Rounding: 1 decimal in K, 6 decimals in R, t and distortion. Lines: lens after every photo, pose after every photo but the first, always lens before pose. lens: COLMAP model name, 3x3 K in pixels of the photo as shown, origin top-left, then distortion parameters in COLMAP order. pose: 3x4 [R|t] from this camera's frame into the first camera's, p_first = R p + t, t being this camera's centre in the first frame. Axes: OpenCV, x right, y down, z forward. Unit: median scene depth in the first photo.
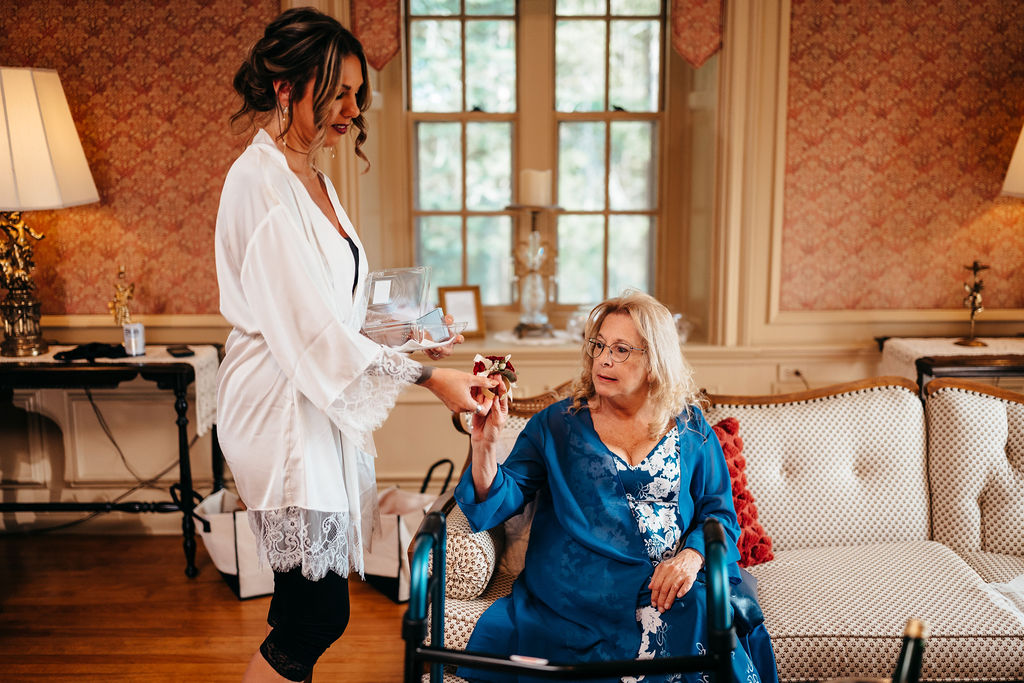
lens RADIAL K [[1035.6, 0, 506.0], [0, 1035.6, 348.6], [0, 0, 1]] dist [-0.002058, 0.000000]
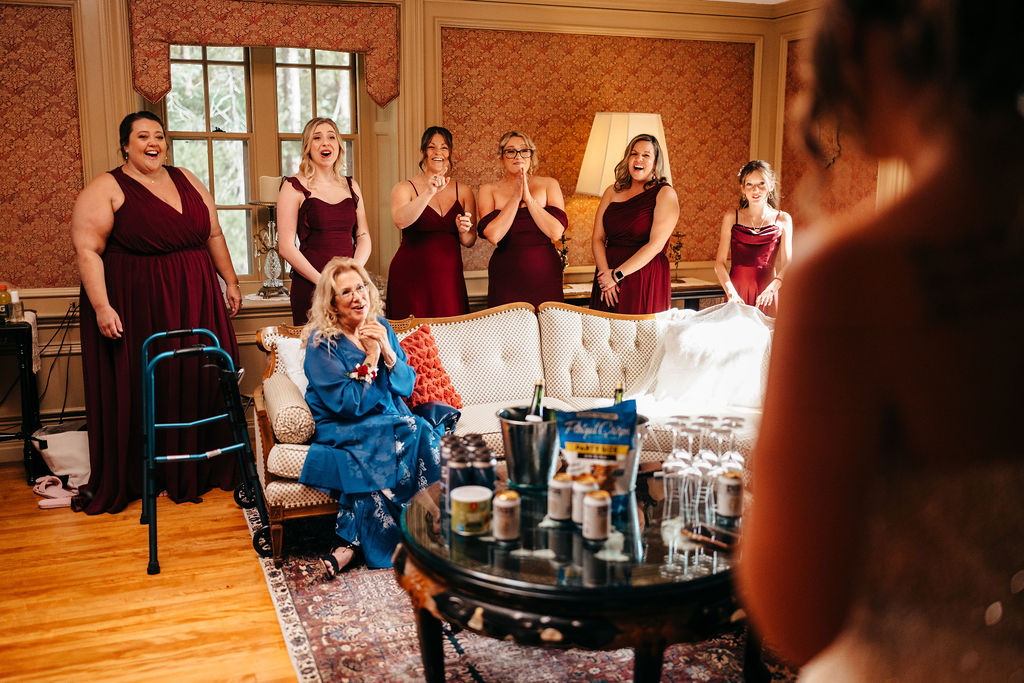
lens RADIAL K [[1035.6, 0, 515.3], [0, 1035.6, 342.5], [0, 0, 1]] dist [-0.002058, 0.000000]
pose [[0.932855, -0.055625, 0.355932, -0.181412], [0.054454, 0.998427, 0.013317, 0.052827], [-0.356113, 0.006959, 0.934417, -0.438446]]
